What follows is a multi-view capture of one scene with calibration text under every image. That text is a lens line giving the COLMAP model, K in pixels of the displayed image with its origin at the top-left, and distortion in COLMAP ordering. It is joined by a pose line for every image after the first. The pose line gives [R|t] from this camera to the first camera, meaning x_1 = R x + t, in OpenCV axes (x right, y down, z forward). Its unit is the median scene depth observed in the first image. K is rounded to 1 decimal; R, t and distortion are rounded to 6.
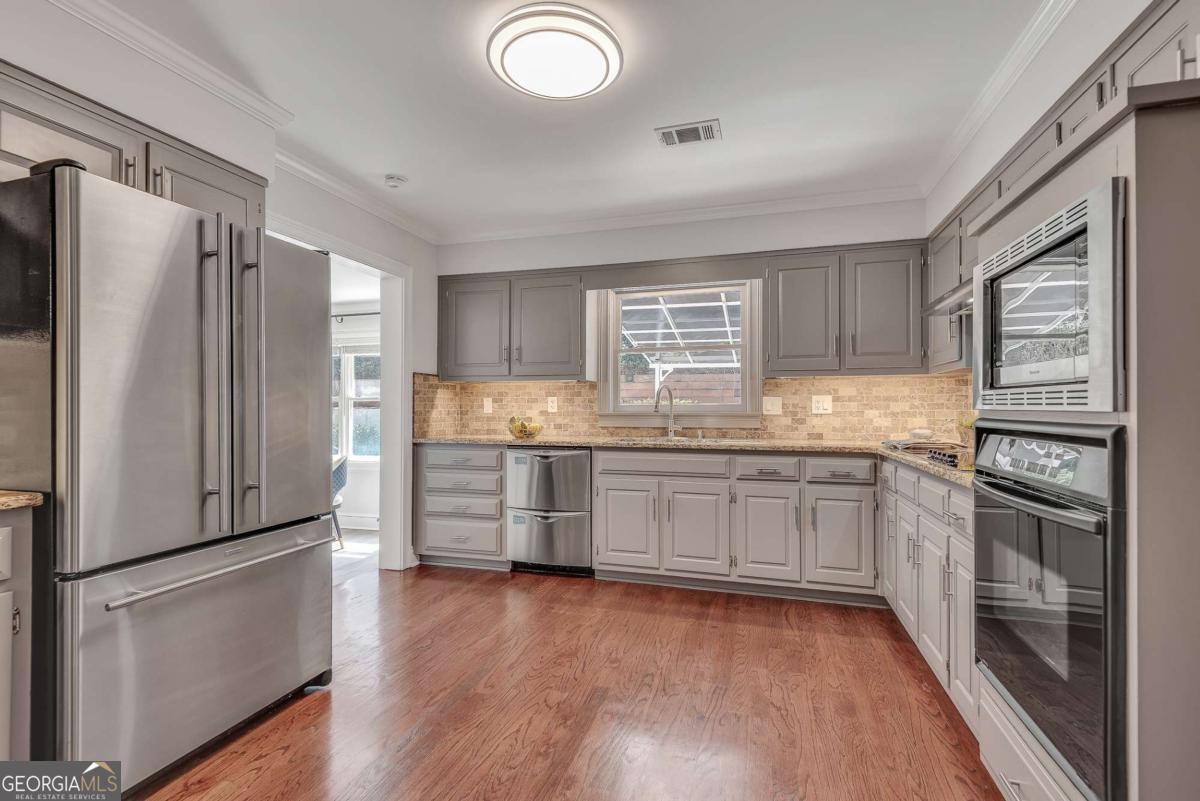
lens RADIAL K [[541.9, 0, 604.5], [0, 541.9, 404.7], [0, 0, 1]] dist [0.030994, -0.000055]
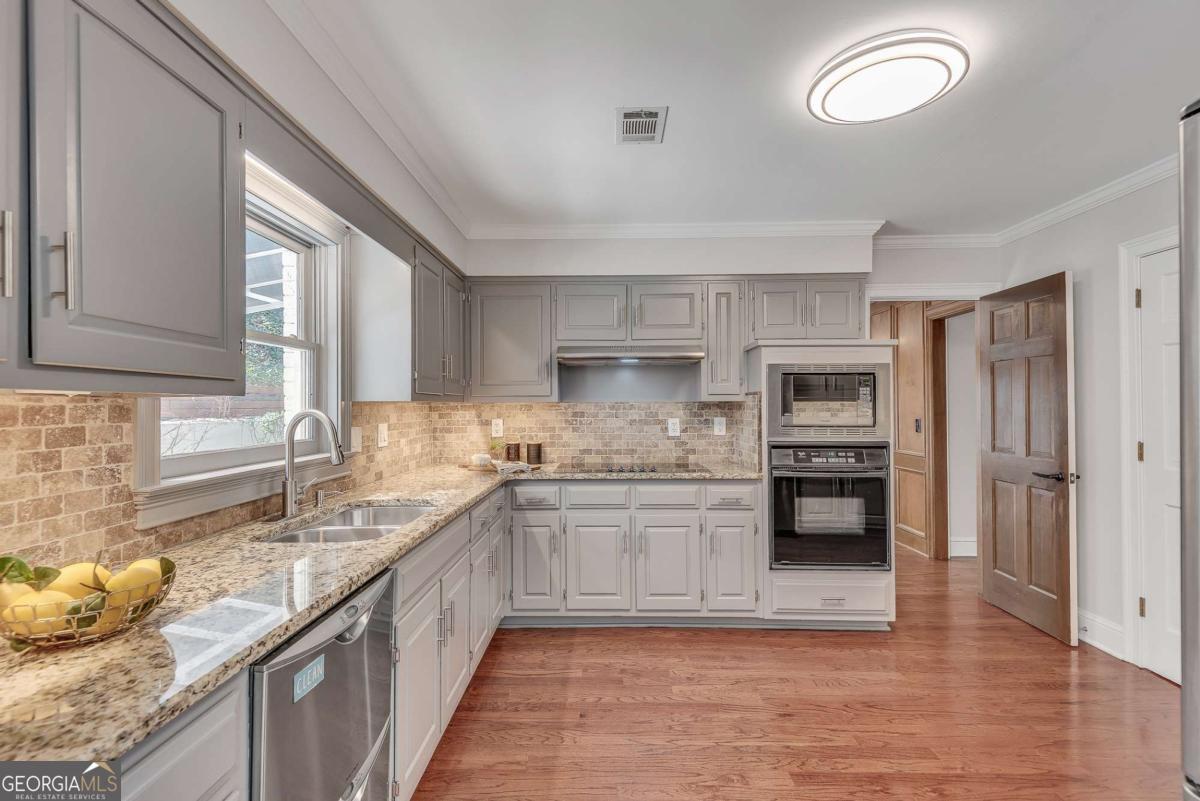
lens RADIAL K [[559.3, 0, 597.3], [0, 559.3, 392.4], [0, 0, 1]] dist [0.035291, -0.023683]
pose [[-0.258814, 0.027343, 0.965540, -0.464956], [0.002838, 0.999616, -0.027547, -0.038026], [-0.965923, -0.004389, -0.258792, 0.887633]]
